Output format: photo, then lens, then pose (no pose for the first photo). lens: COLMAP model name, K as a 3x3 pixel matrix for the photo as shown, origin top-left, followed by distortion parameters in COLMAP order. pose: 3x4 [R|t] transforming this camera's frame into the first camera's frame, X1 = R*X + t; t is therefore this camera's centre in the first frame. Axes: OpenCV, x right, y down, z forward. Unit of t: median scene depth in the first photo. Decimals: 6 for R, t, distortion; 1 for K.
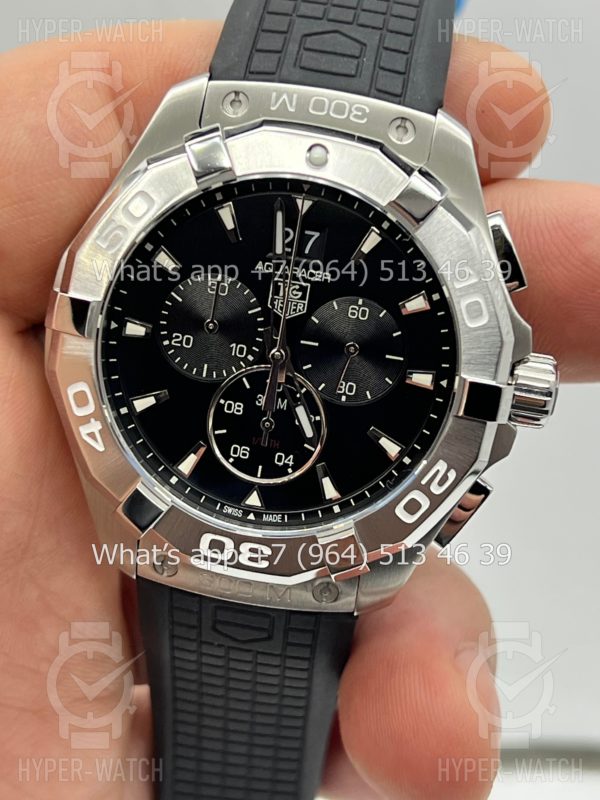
lens RADIAL K [[1798.7, 0, 300.0], [0, 1798.7, 400.0], [0, 0, 1]] dist [0.075820, 0.197806]
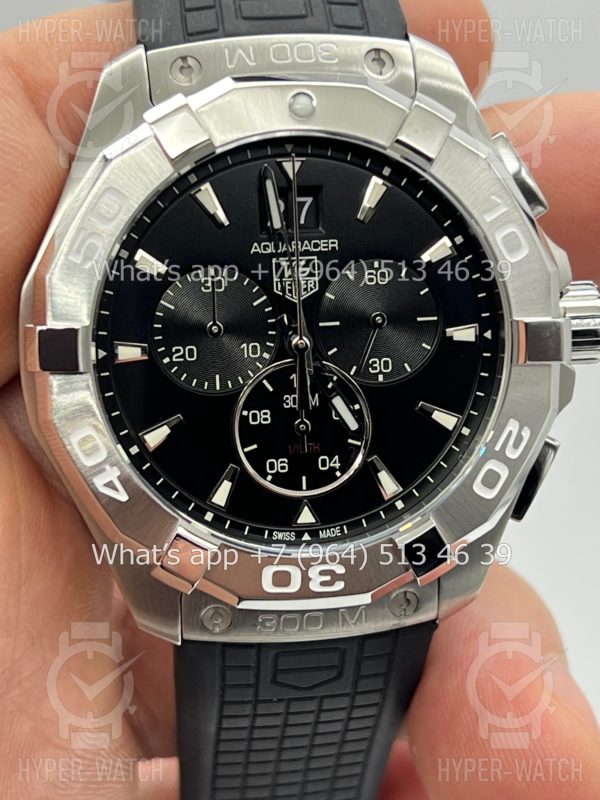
lens RADIAL K [[1798.7, 0, 300.0], [0, 1798.7, 400.0], [0, 0, 1]] dist [0.075820, 0.197806]
pose [[0.959212, -0.222477, 0.174402, -0.167649], [0.230255, 0.972798, -0.025445, 0.022794], [-0.163997, 0.064564, 0.984346, 0.154300]]
